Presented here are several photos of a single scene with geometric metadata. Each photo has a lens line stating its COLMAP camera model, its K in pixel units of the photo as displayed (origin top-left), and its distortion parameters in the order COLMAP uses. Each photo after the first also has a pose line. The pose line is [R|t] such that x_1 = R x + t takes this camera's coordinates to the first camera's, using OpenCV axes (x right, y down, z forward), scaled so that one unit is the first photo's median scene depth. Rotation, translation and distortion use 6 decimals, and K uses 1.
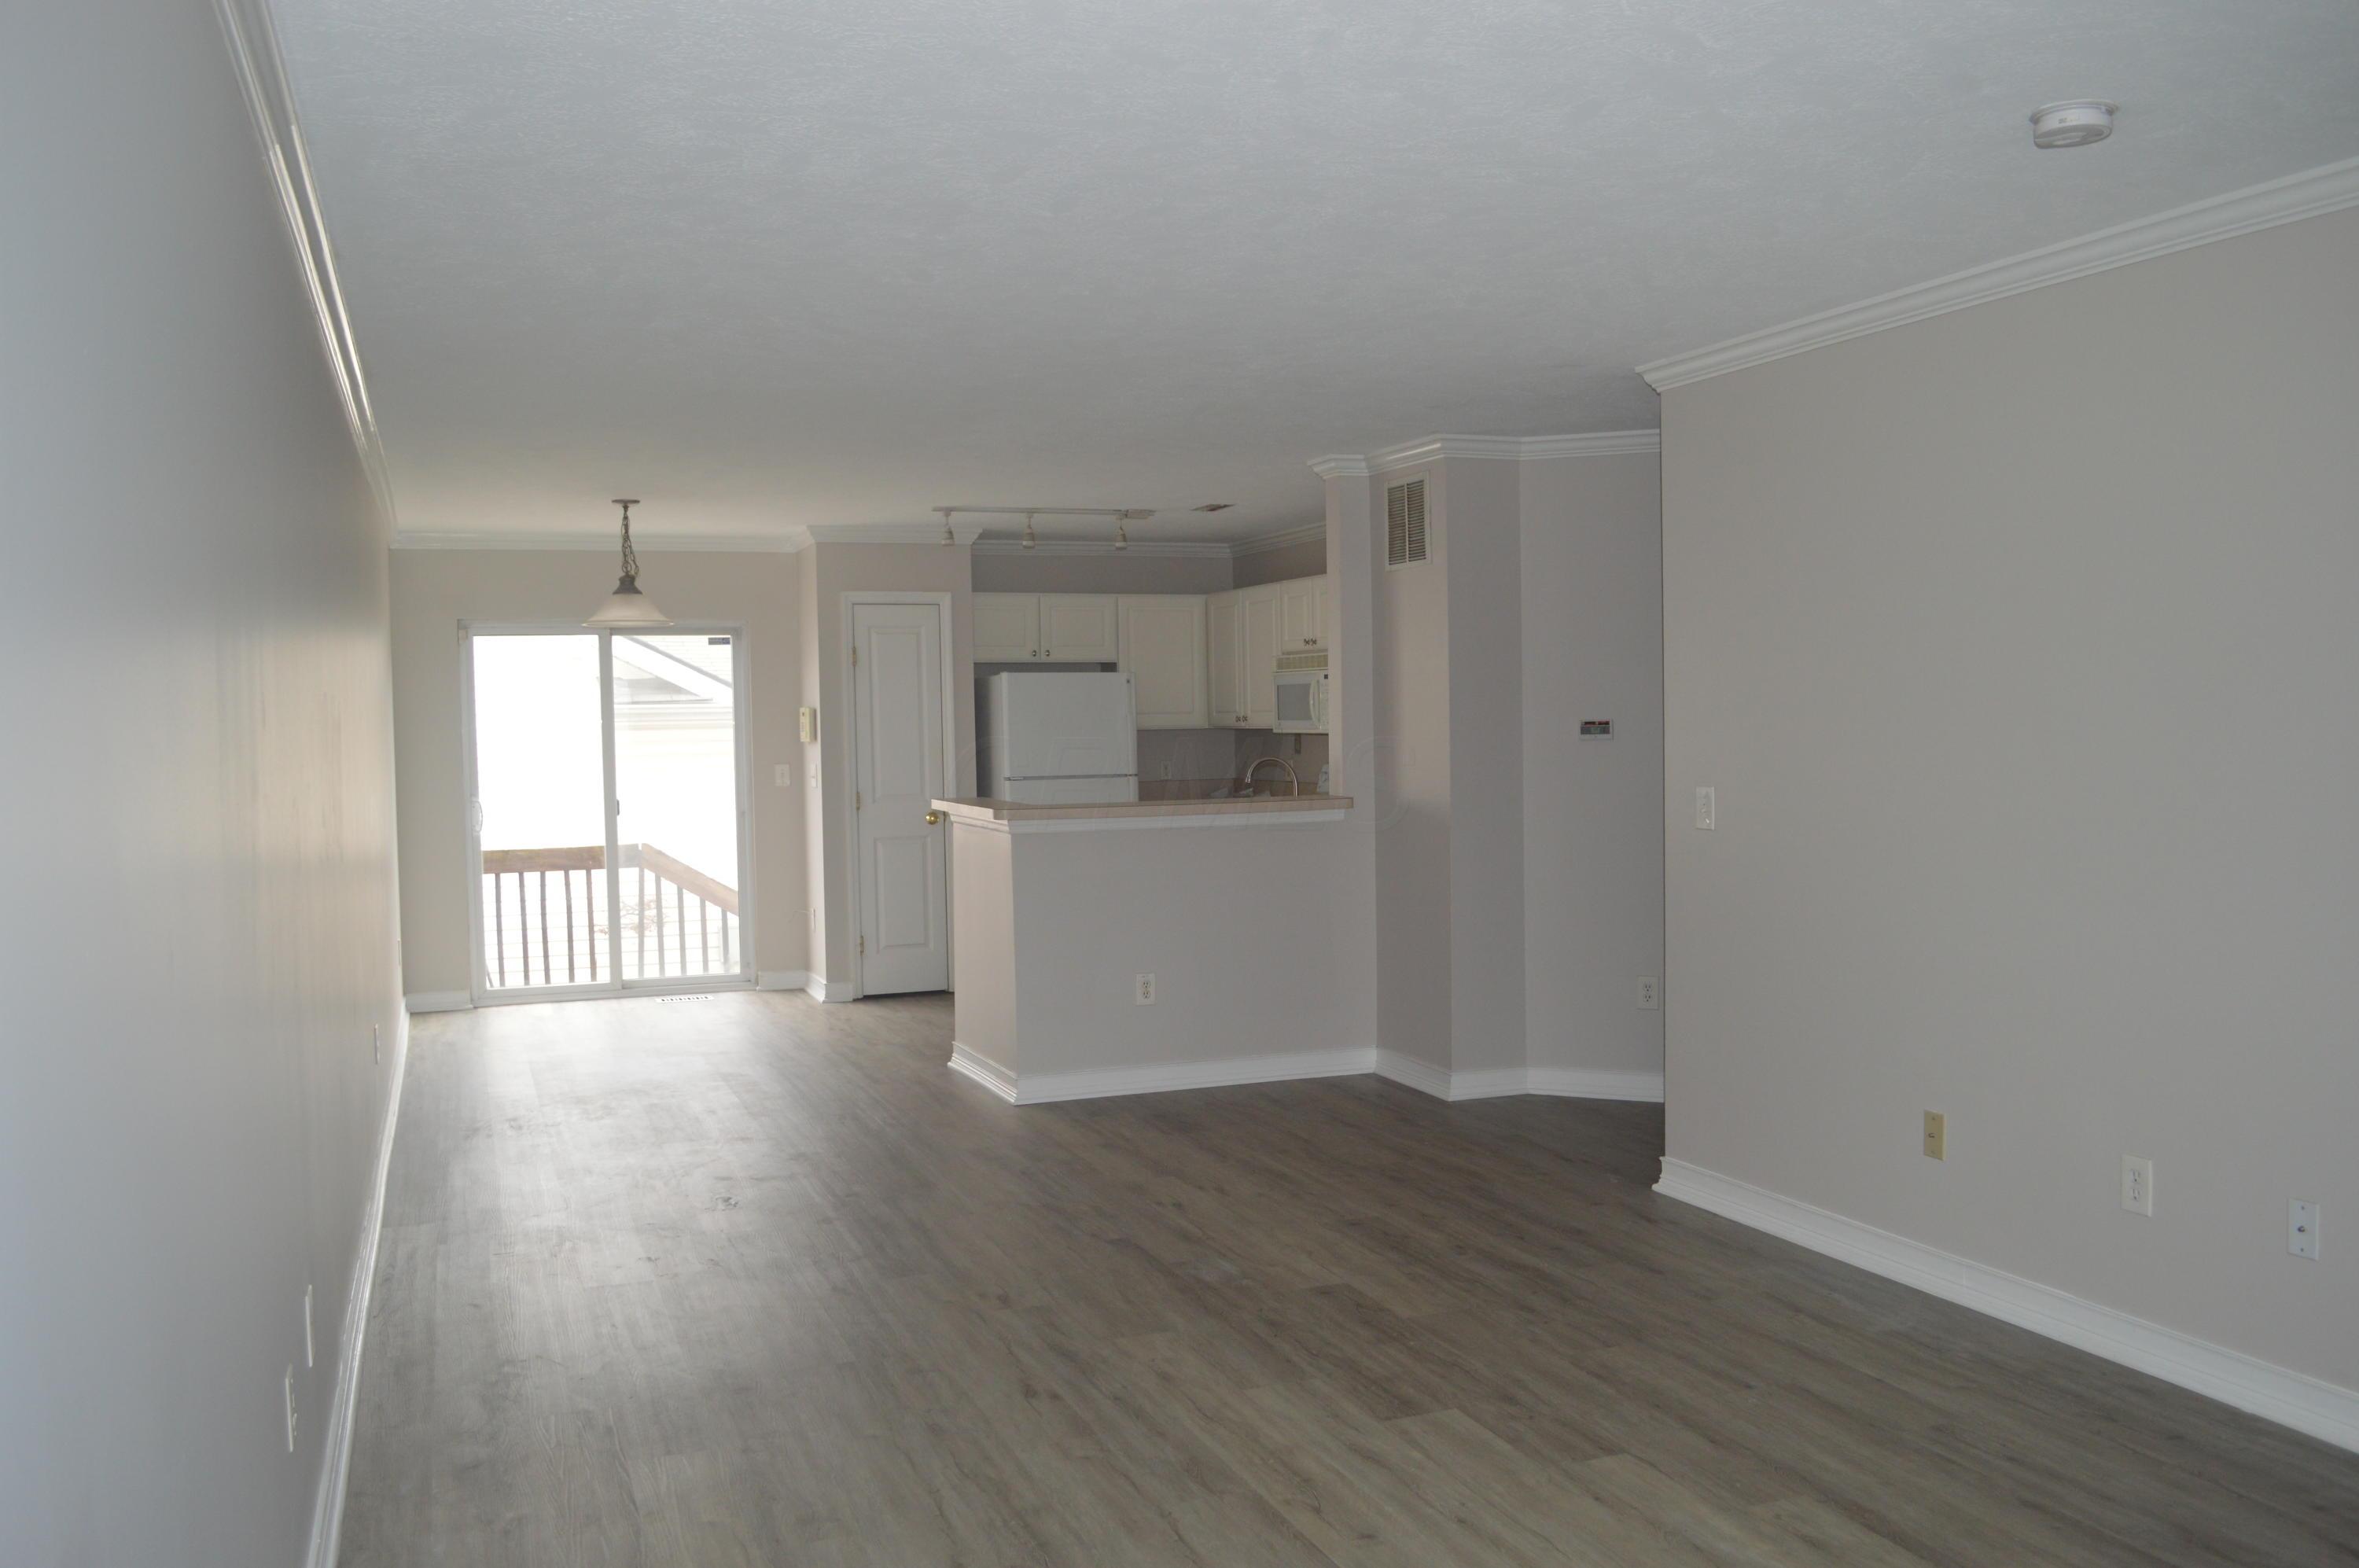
lens RADIAL K [[1885.2, 0, 1179.5], [0, 1885.2, 784.0], [0, 0, 1]] dist [-0.058929, 0.000940]
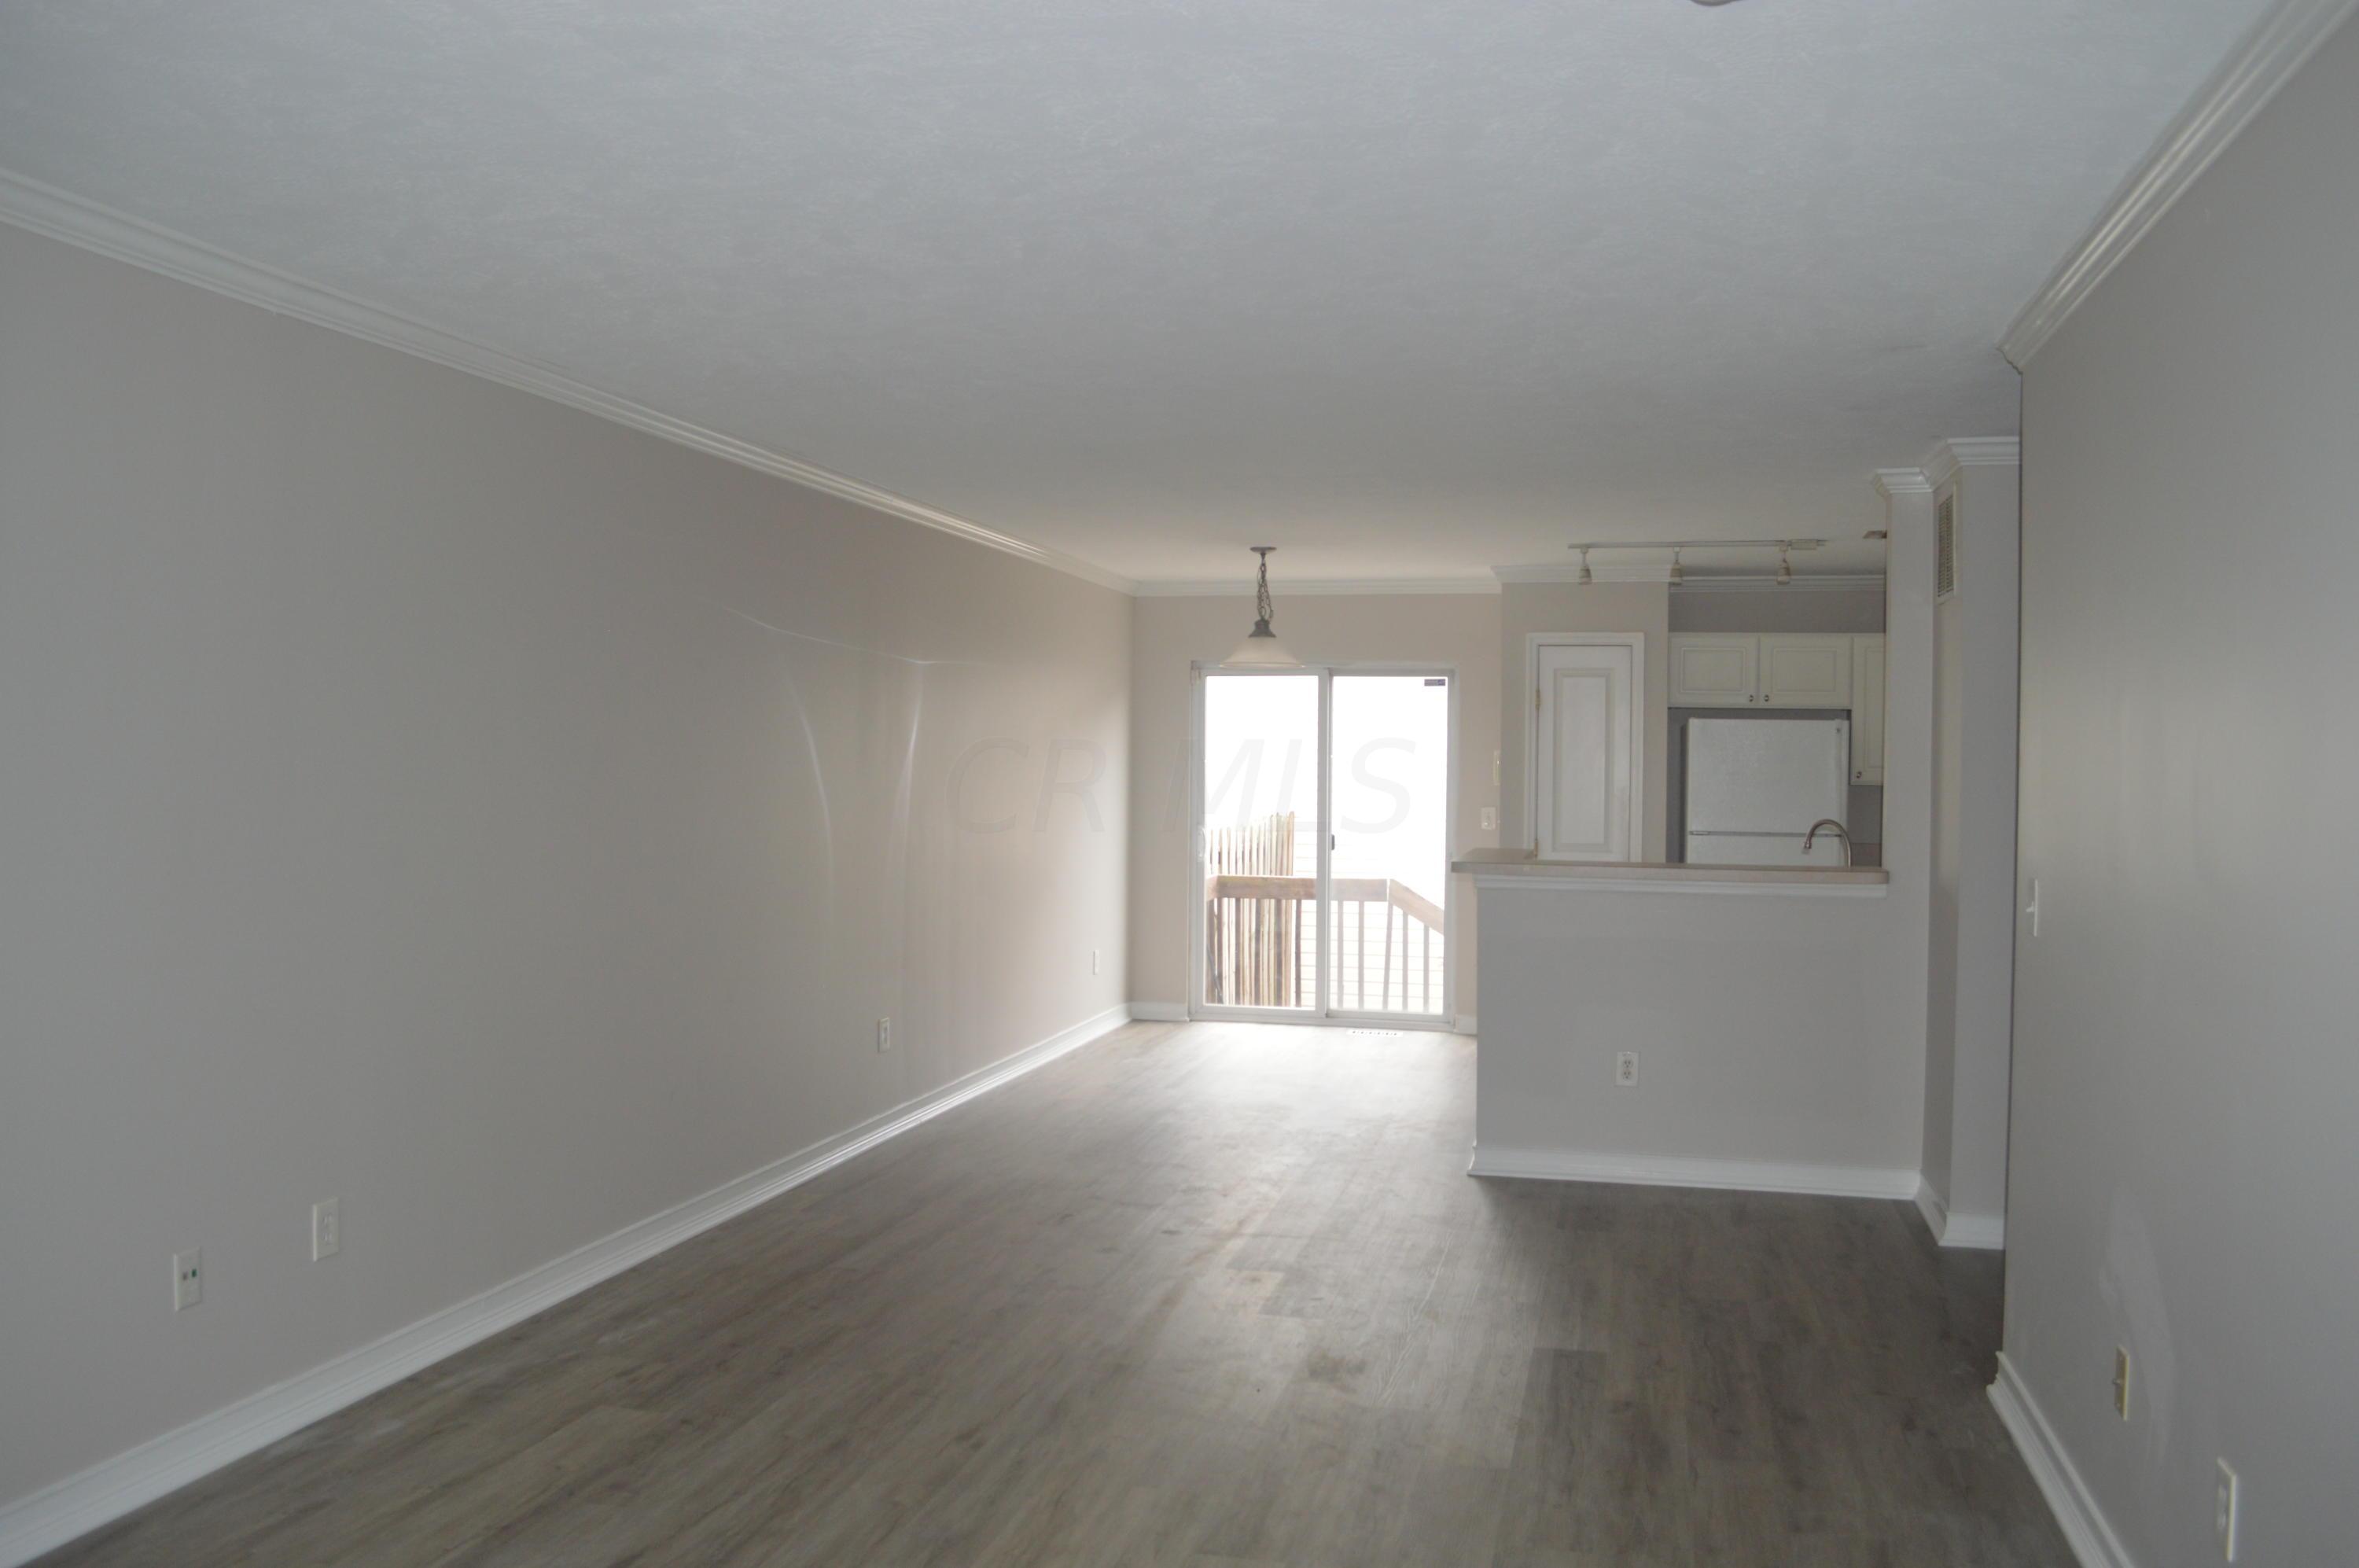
lens RADIAL K [[1890.3, 0, 1179.5], [0, 1890.3, 784.0], [0, 0, 1]] dist [-0.086582, 0.016979]
pose [[0.817658, 0.034264, -0.574684, 0.239607], [-0.046480, 0.998898, -0.006576, -0.009160], [0.573825, 0.032088, 0.818349, 0.098927]]
